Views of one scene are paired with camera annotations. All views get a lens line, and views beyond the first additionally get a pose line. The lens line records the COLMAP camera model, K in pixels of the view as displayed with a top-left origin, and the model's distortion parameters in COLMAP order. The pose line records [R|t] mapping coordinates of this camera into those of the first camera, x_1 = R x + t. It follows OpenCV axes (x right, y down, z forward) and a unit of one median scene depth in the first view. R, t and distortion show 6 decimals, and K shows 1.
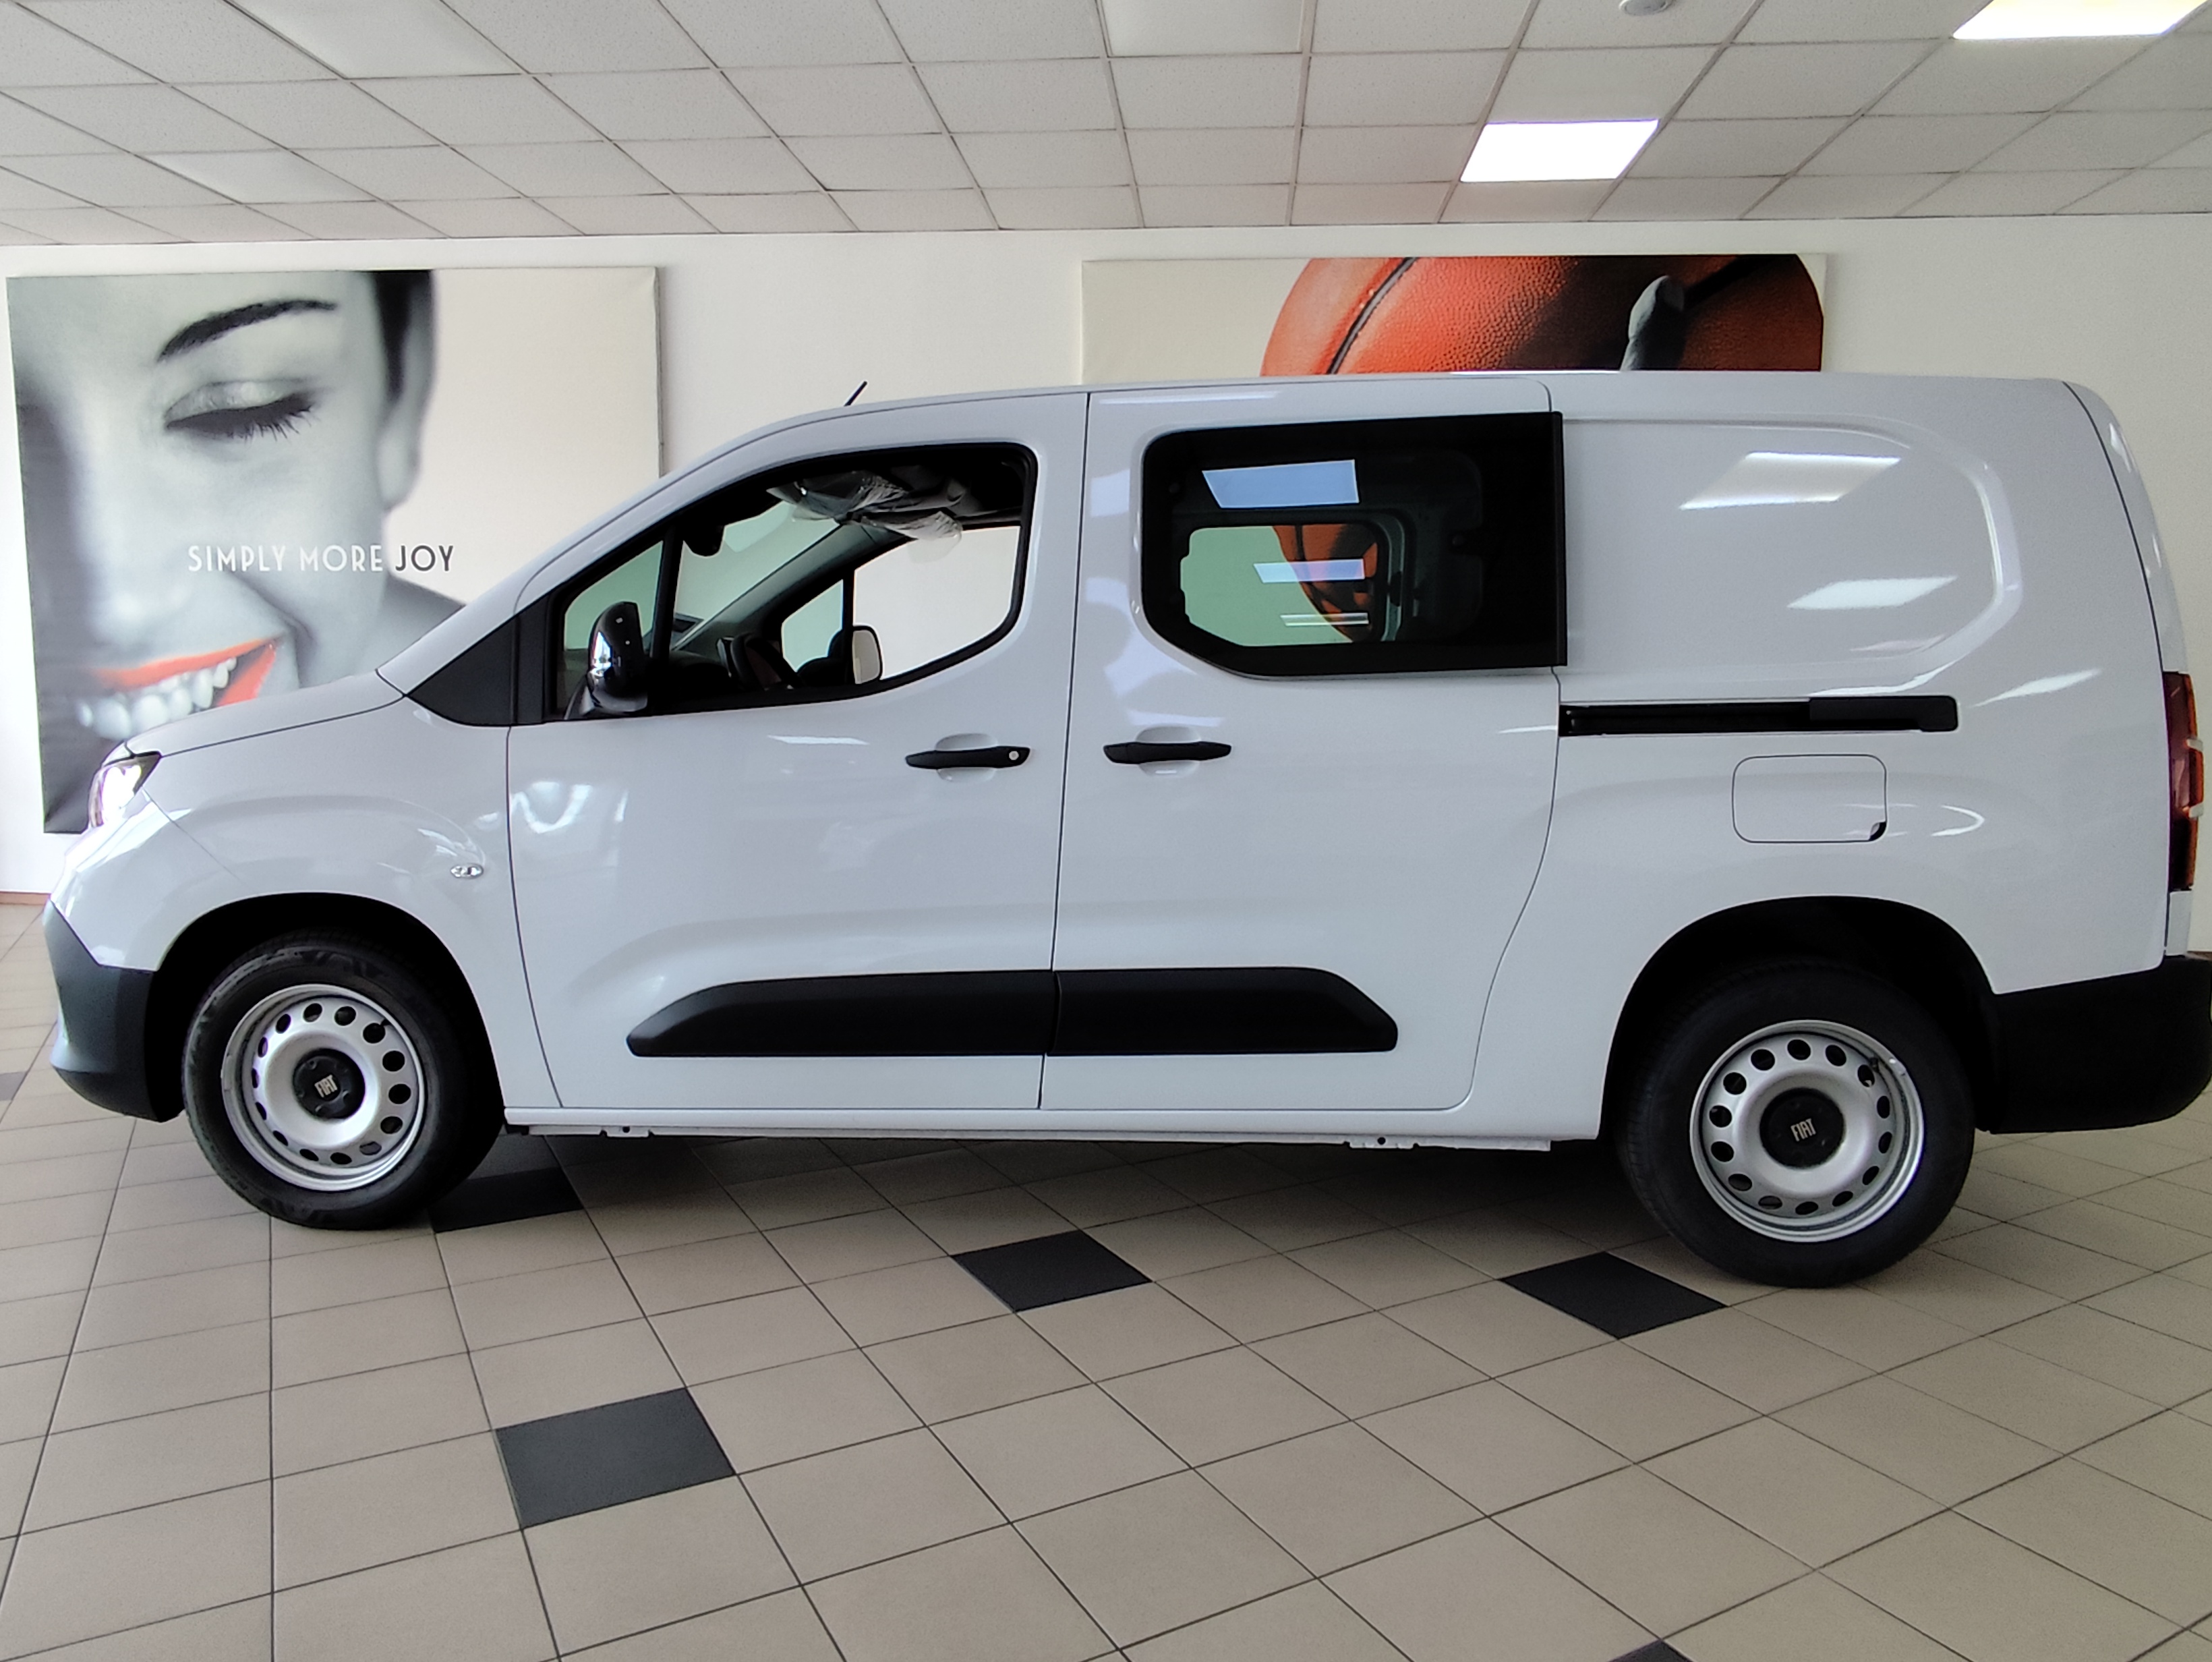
lens RADIAL K [[1492.2, 0, 1106.0], [0, 1492.2, 831.0], [0, 0, 1]] dist [0.001298, 0.002153]
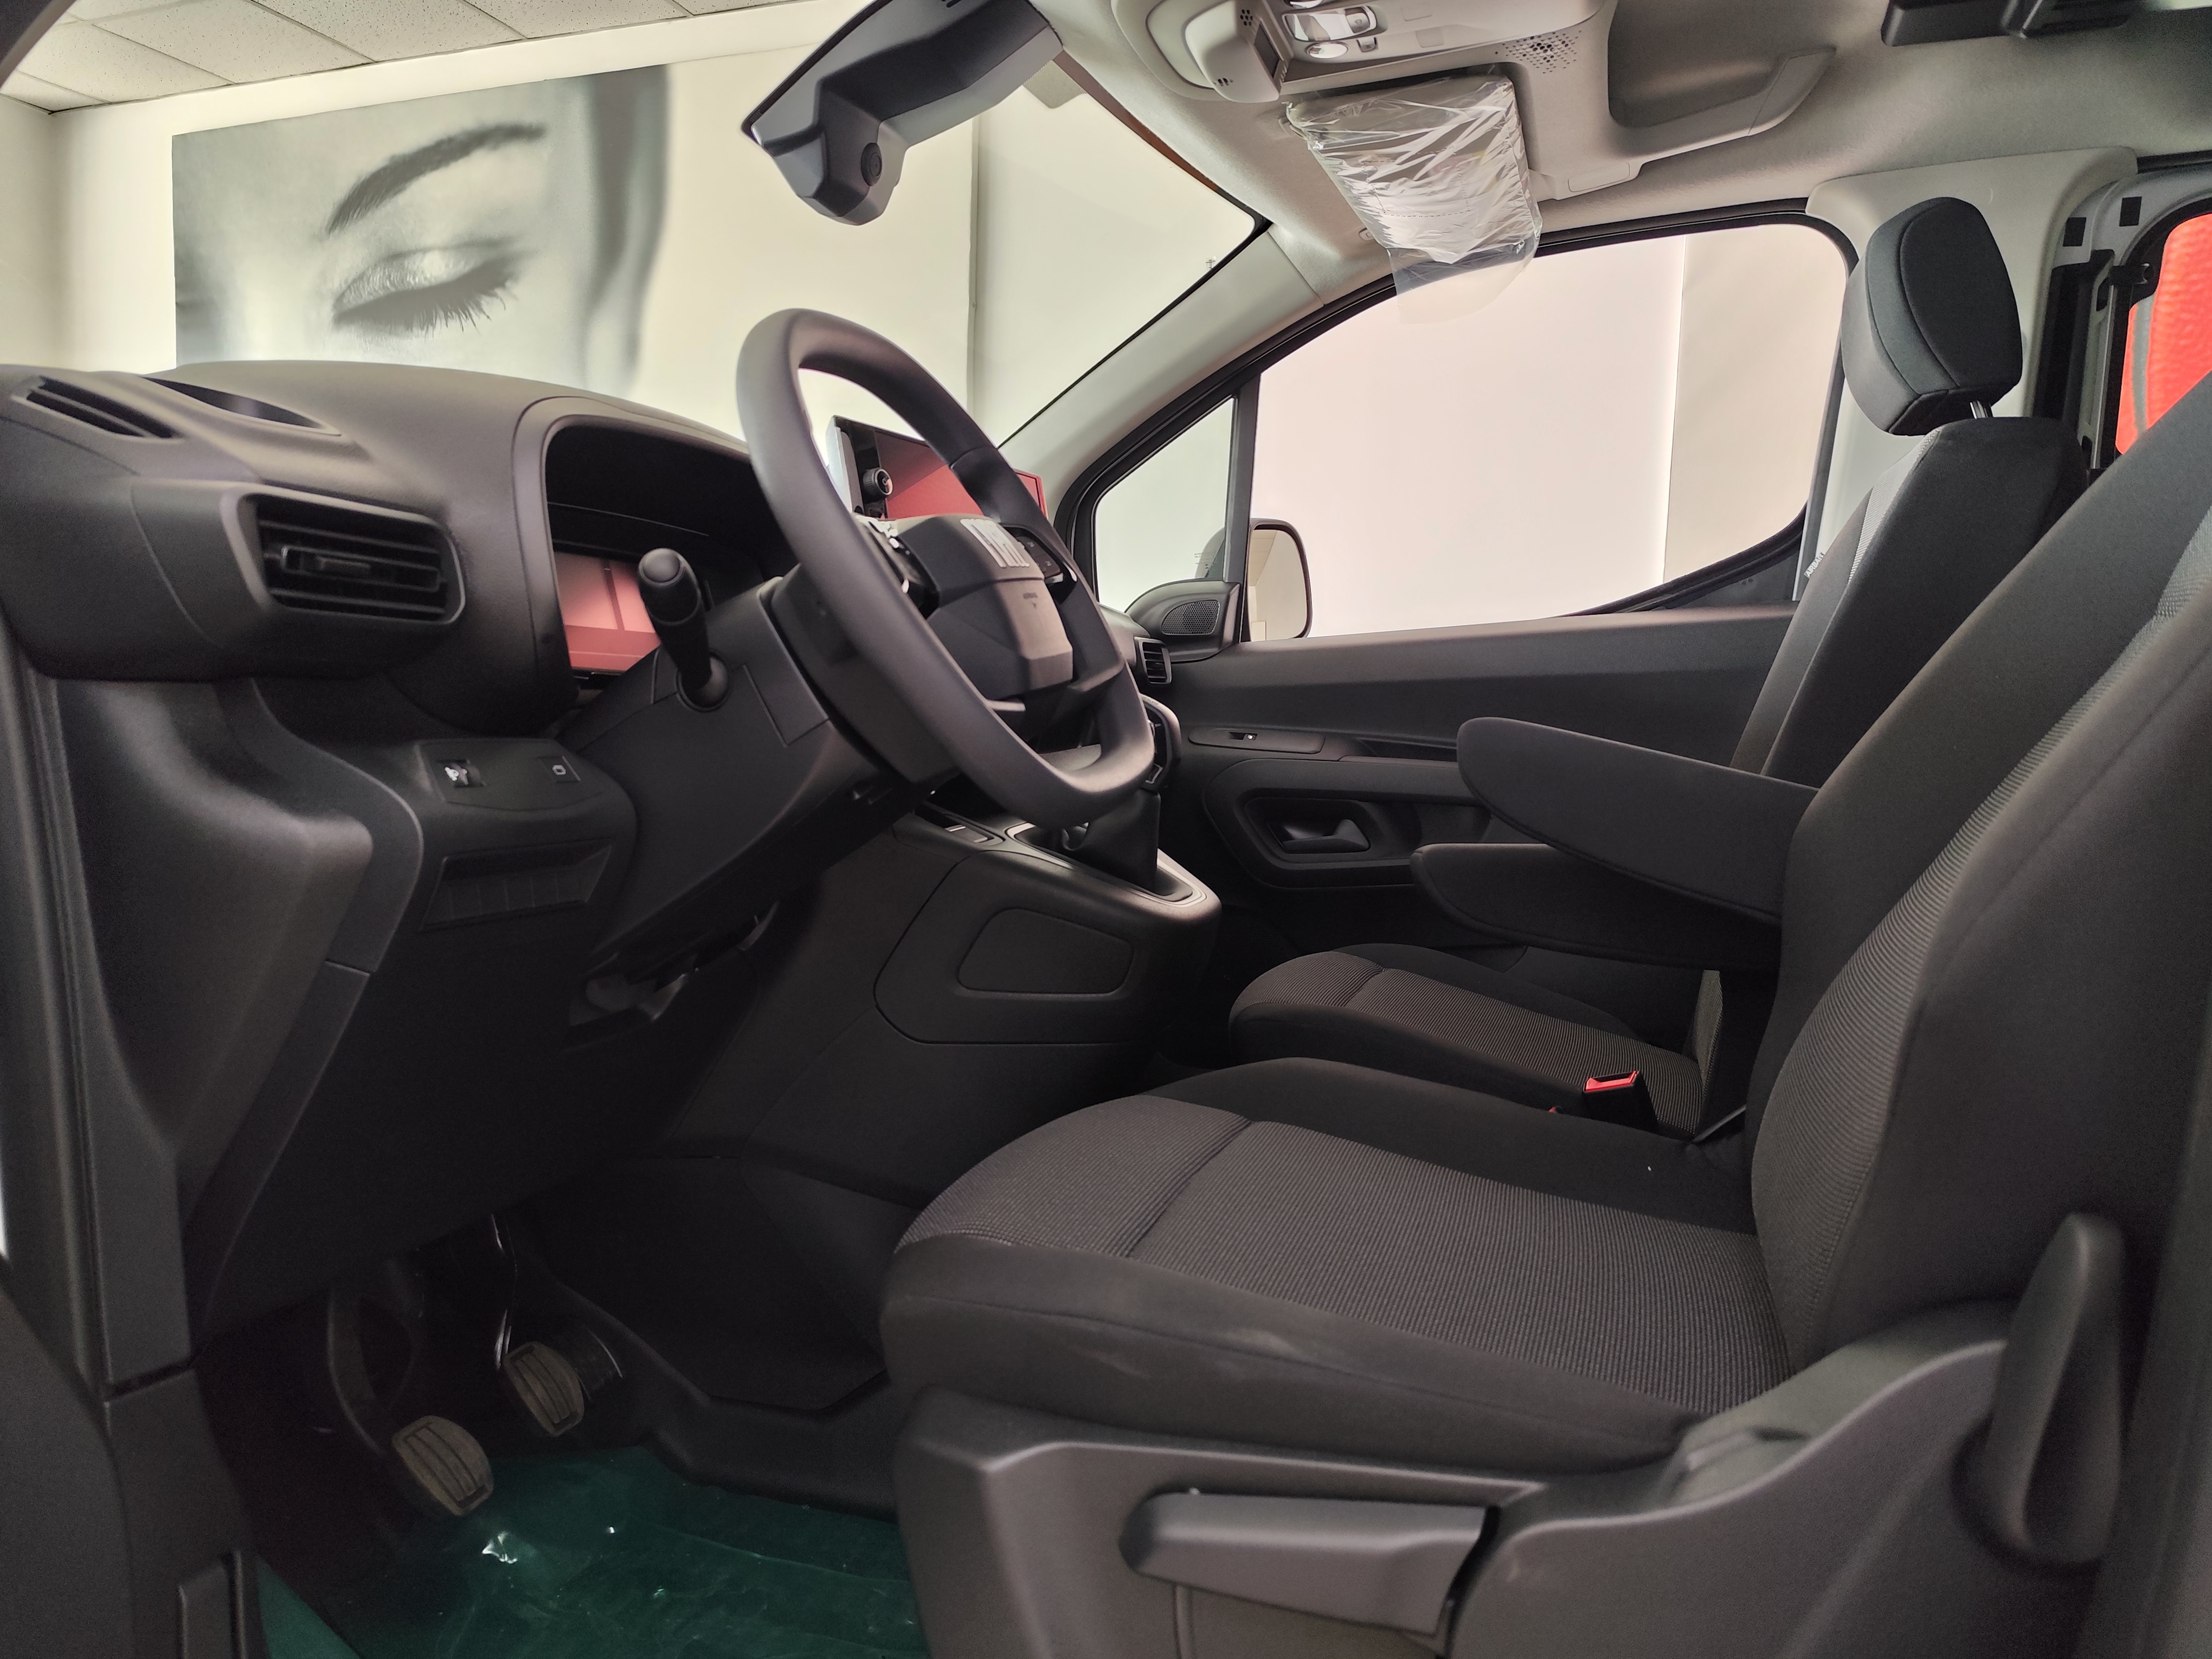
lens RADIAL K [[1531.3, 0, 1121.3], [0, 1531.3, 822.5], [0, 0, 1]] dist [0.035707, -0.045503]
pose [[0.964639, 0.037366, -0.260912, -0.090069], [-0.045649, 0.998625, -0.025757, -0.039947], [0.259591, 0.036757, 0.965019, 0.587223]]
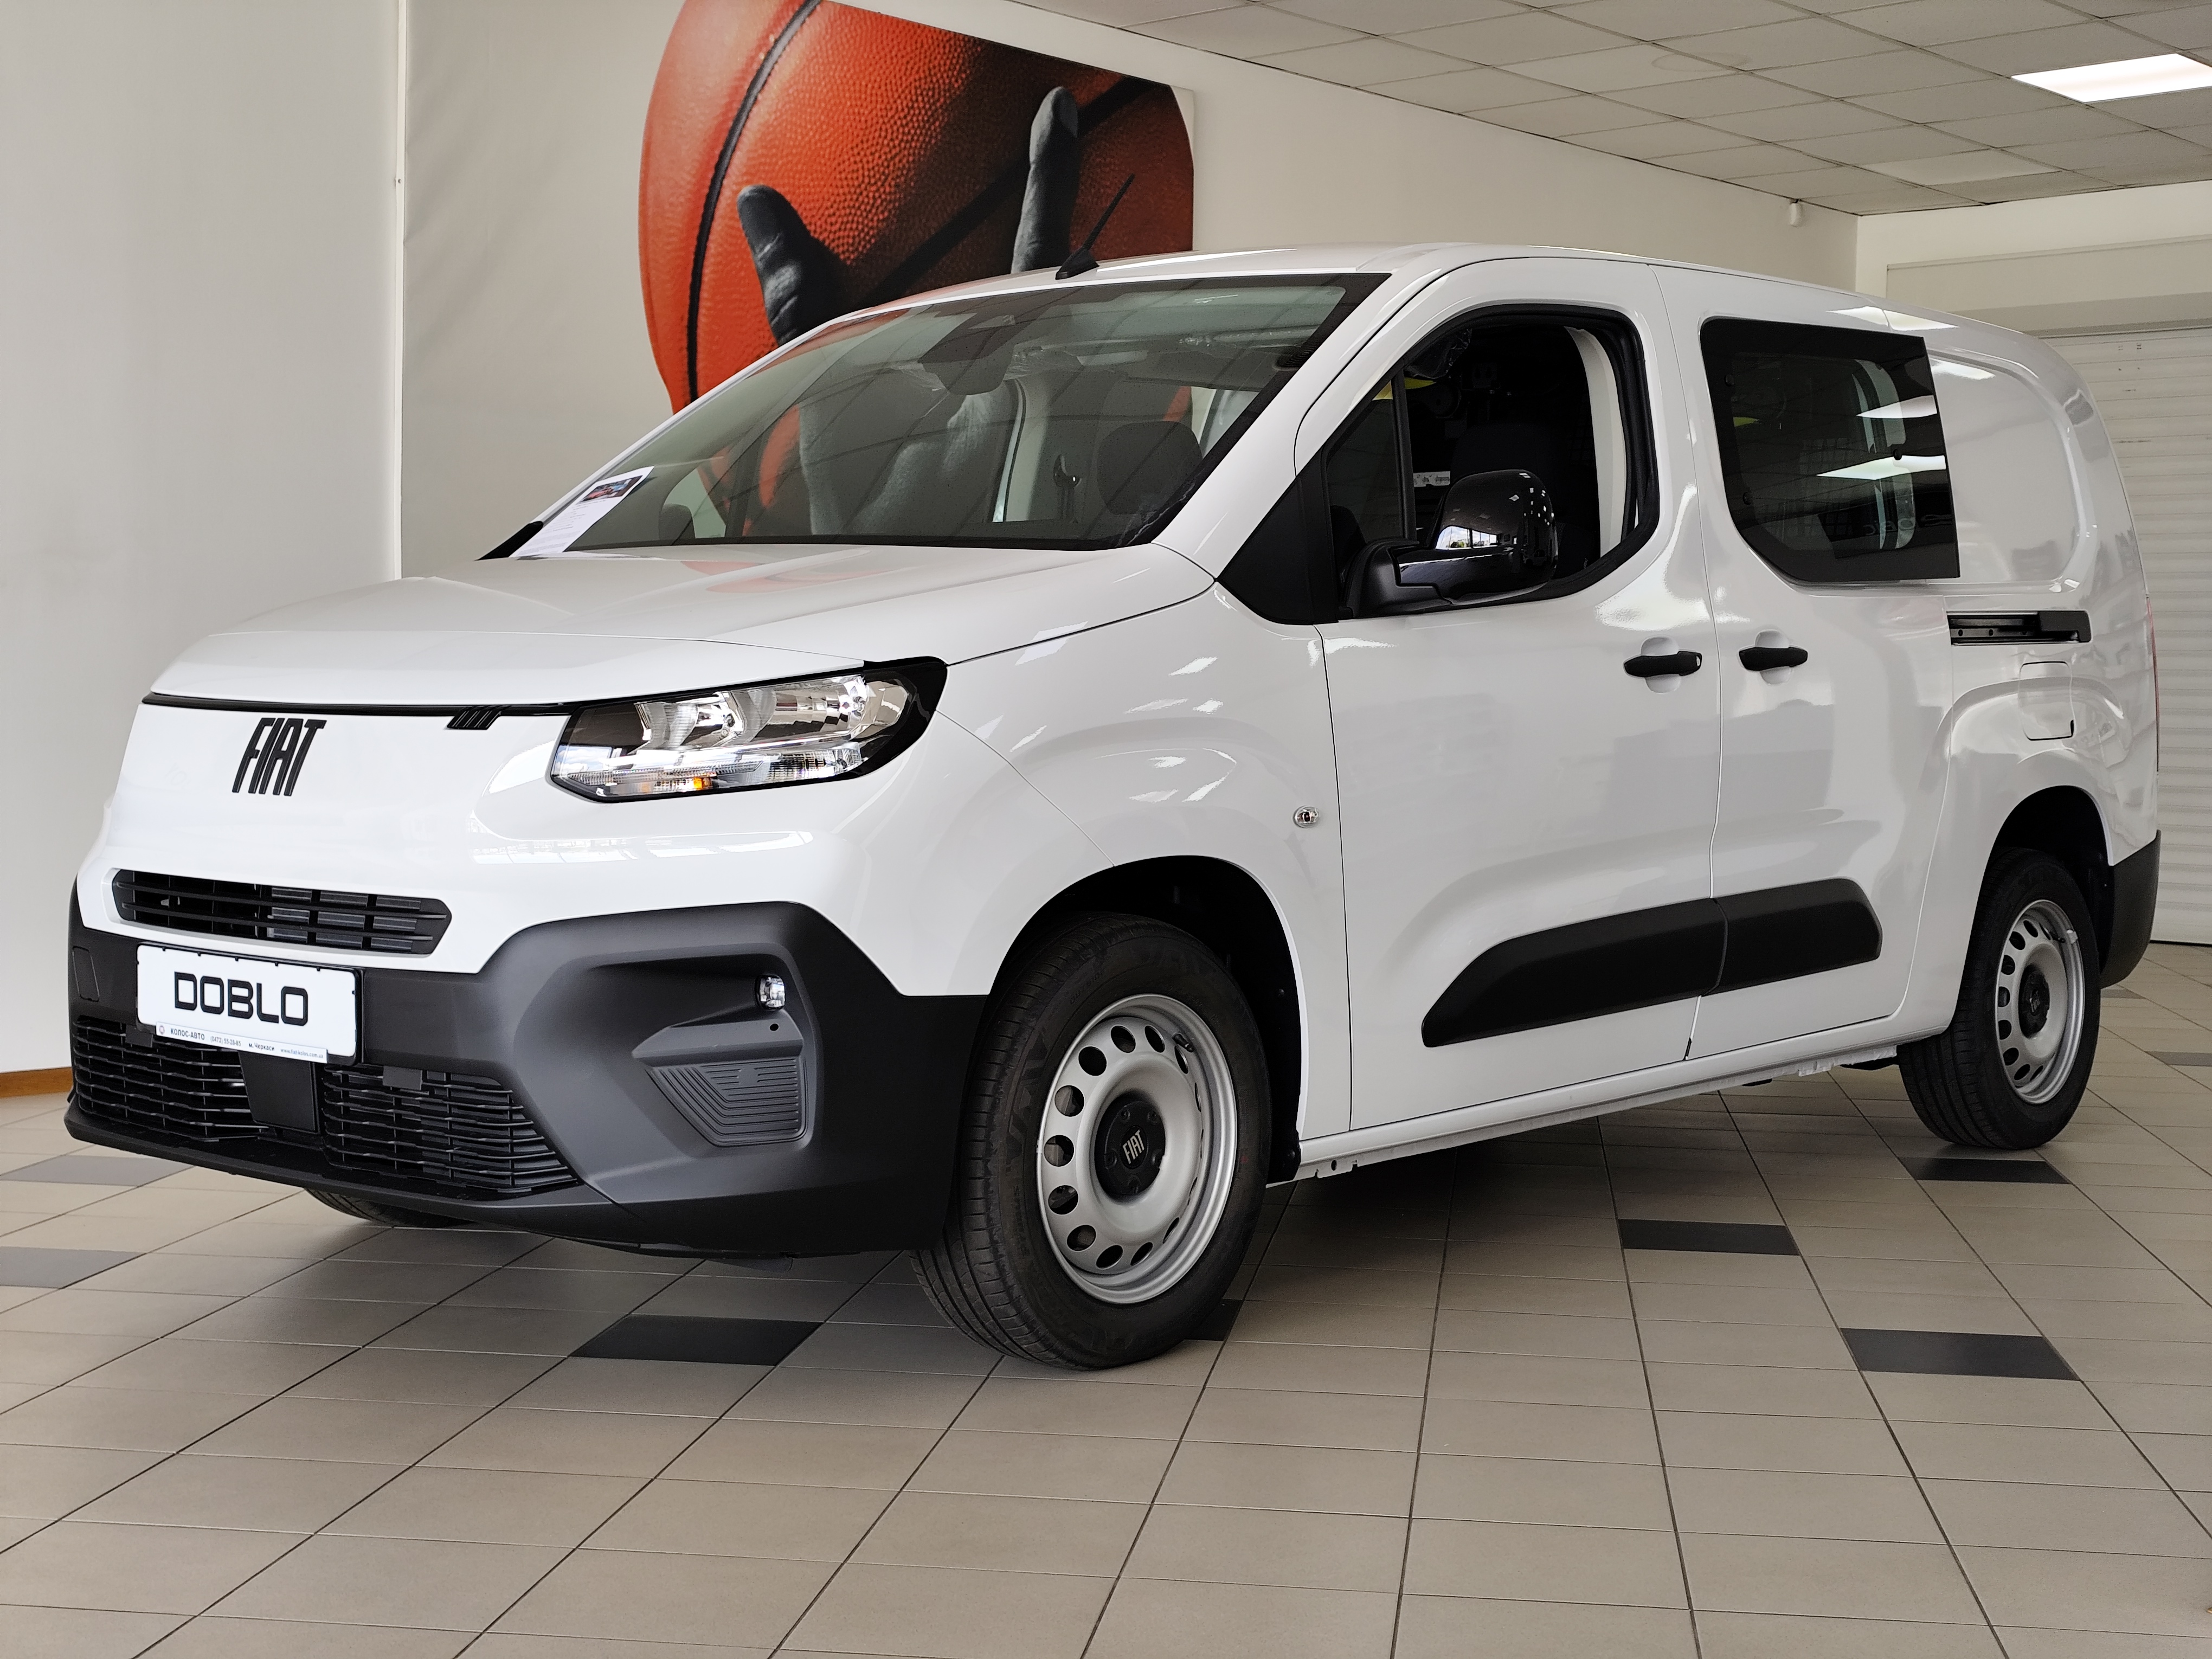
lens RADIAL K [[3024.3, 0, 1101.4], [0, 3024.3, 837.1], [0, 0, 1]] dist [0.065499, -0.072860]
pose [[0.604119, -0.040646, 0.795857, -1.081944], [0.080971, 0.996660, -0.010563, 0.028699], [-0.792770, 0.070823, 0.605392, 0.109421]]
